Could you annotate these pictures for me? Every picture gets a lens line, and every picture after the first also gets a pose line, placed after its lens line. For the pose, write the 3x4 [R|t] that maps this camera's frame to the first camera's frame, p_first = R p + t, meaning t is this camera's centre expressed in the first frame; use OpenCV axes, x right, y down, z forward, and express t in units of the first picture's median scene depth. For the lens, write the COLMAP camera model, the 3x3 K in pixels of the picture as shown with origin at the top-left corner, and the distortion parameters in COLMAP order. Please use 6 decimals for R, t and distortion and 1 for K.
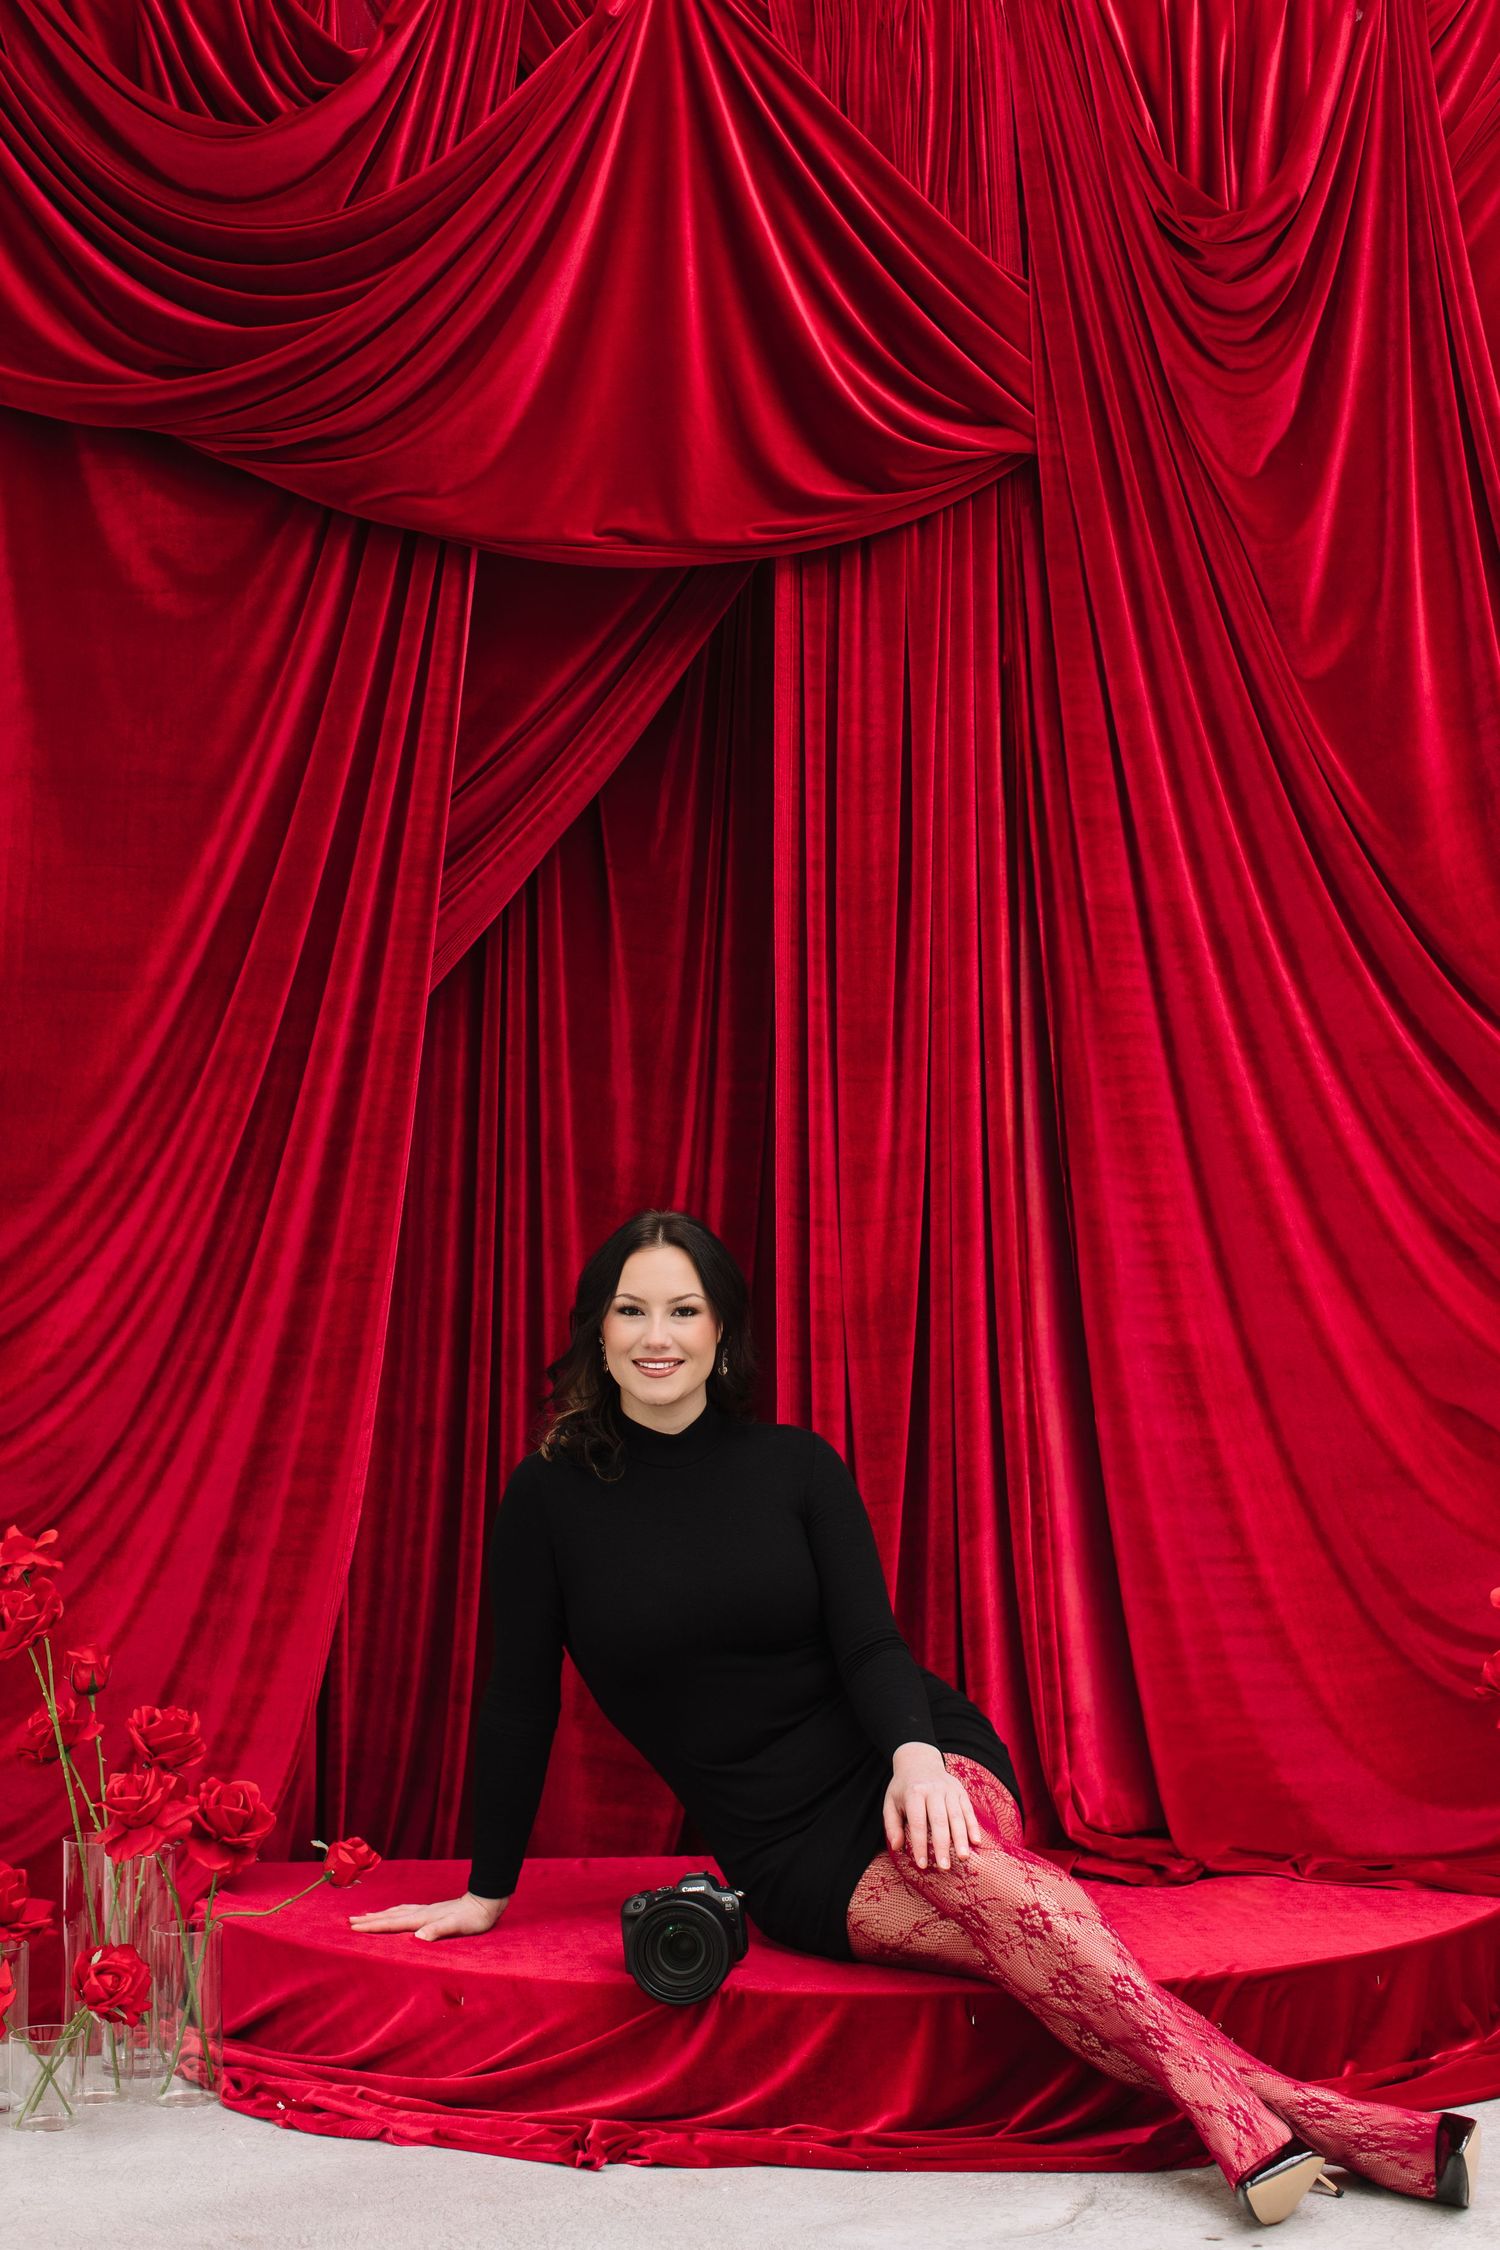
lens RADIAL K [[3223.9, 0, 752.2], [0, 3223.9, 1124.4], [0, 0, 1]] dist [-0.011301, 0.000000]
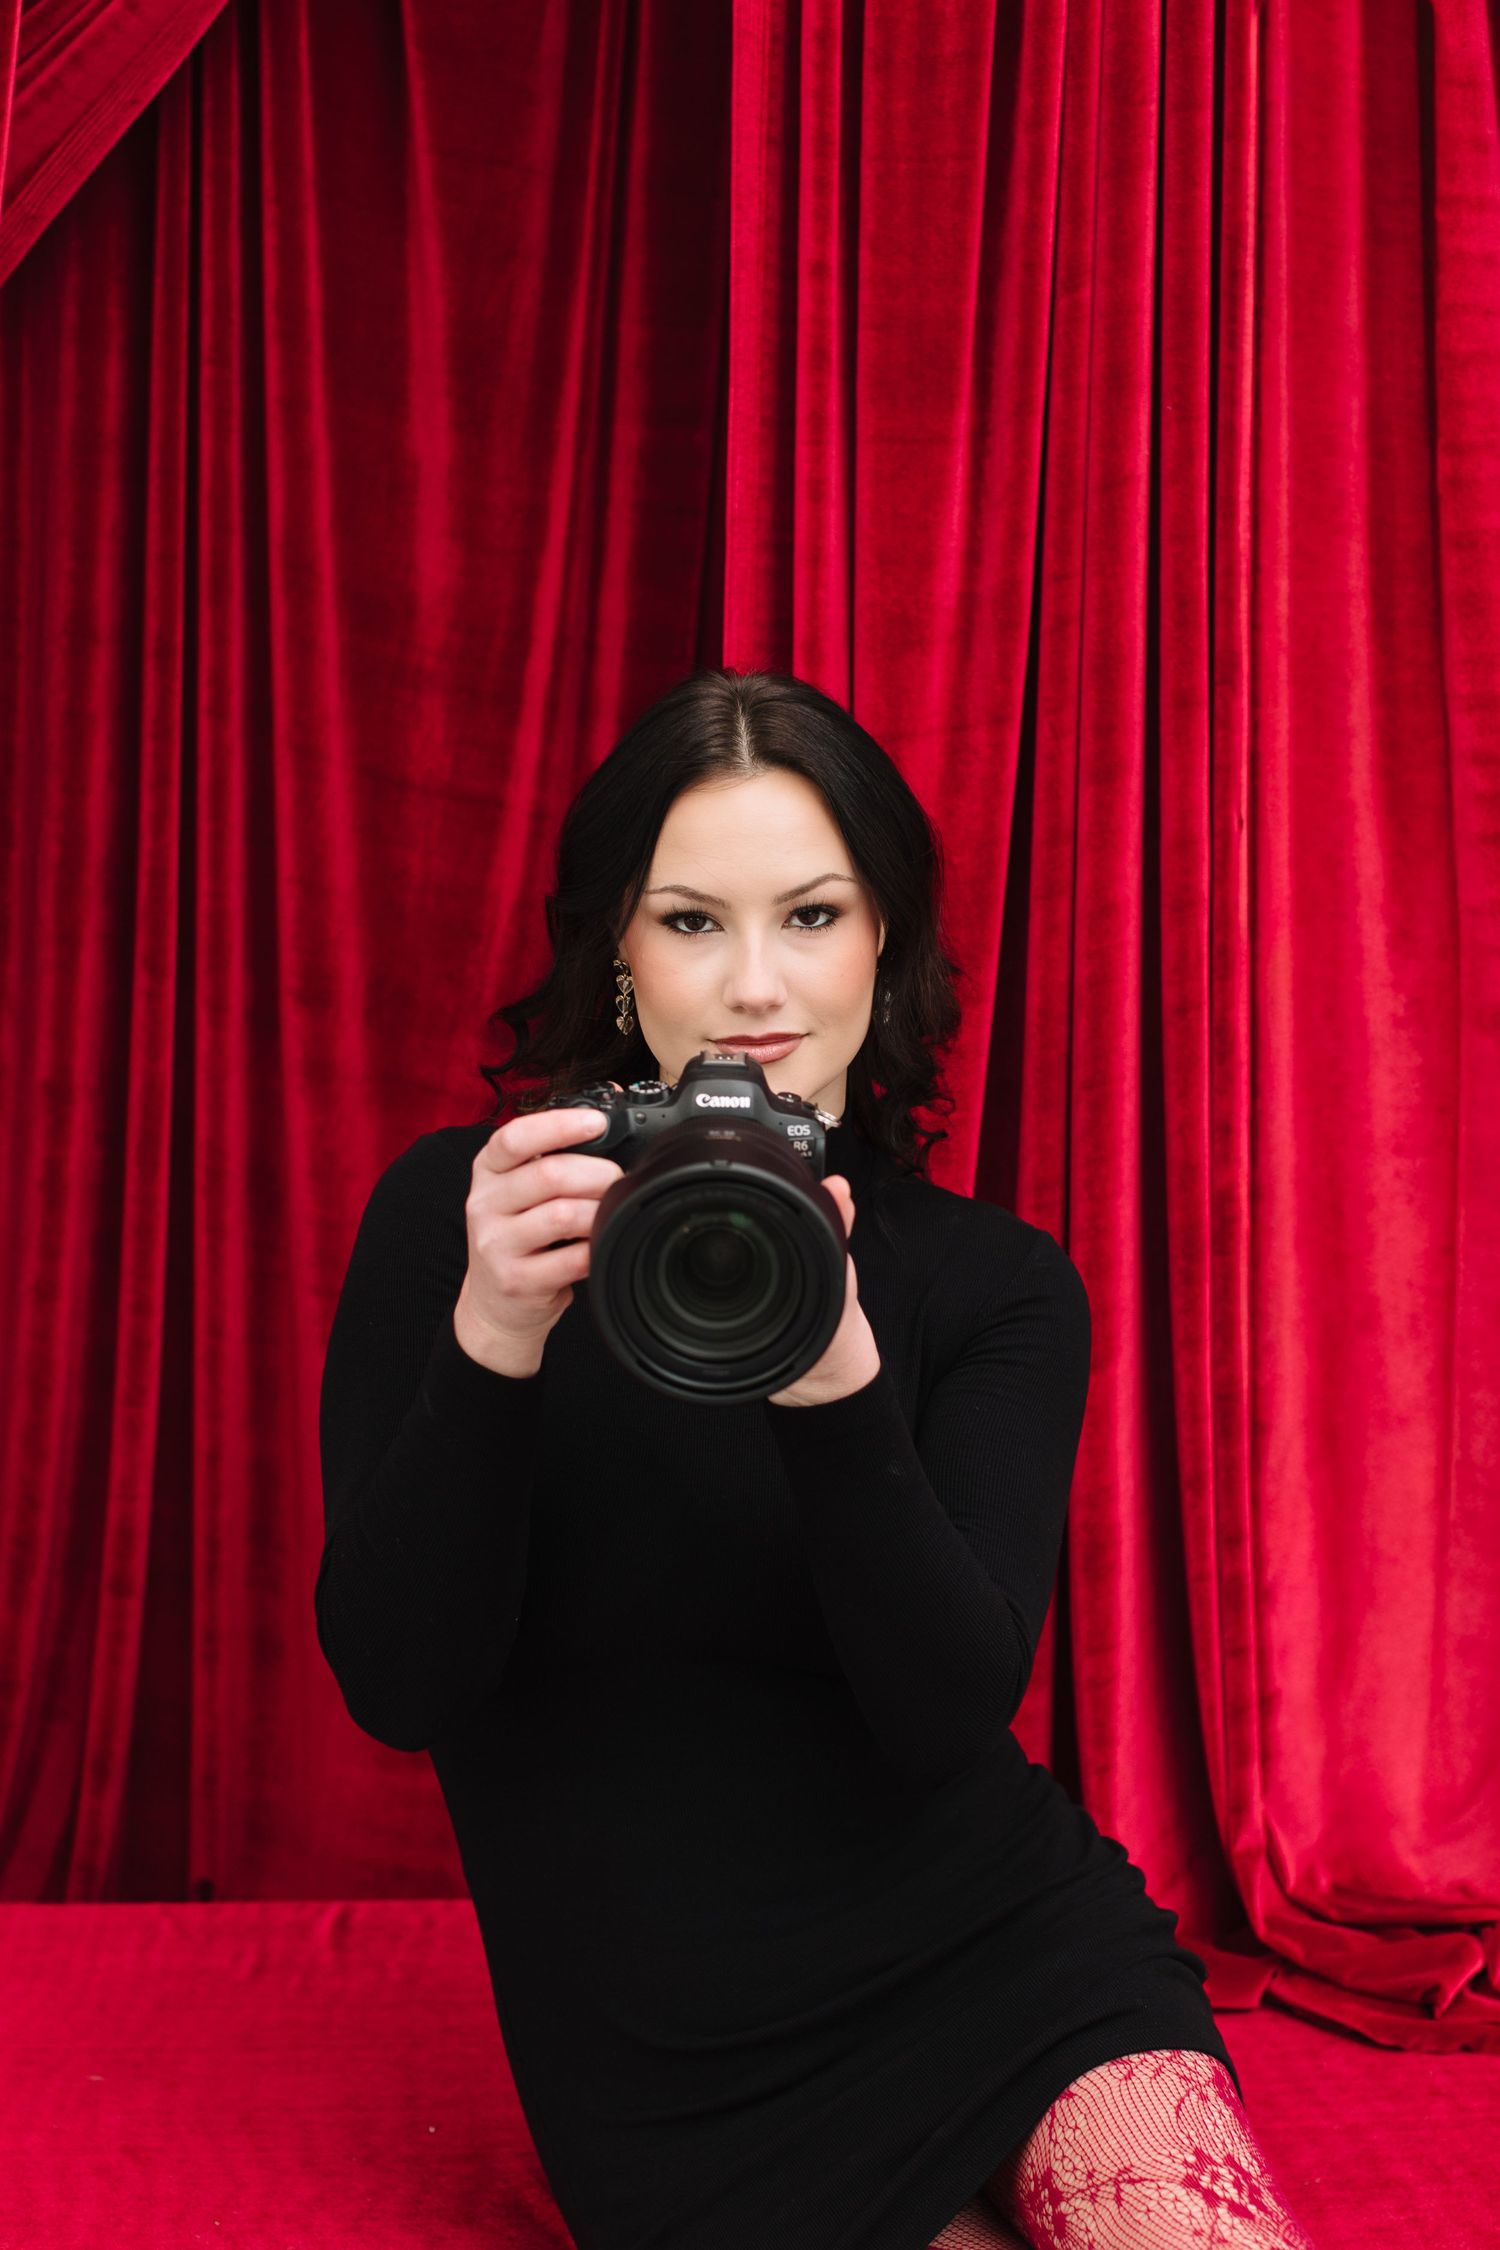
lens RADIAL K [[3223.9, 0, 736.8], [0, 3223.9, 1124.6], [0, 0, 1]] dist [-0.011301, 0.000000]
pose [[0.999768, 0.019381, 0.009353, 0.005993], [-0.020967, 0.975190, 0.220375, -0.019496], [-0.004849, -0.220520, 0.975370, 0.503262]]
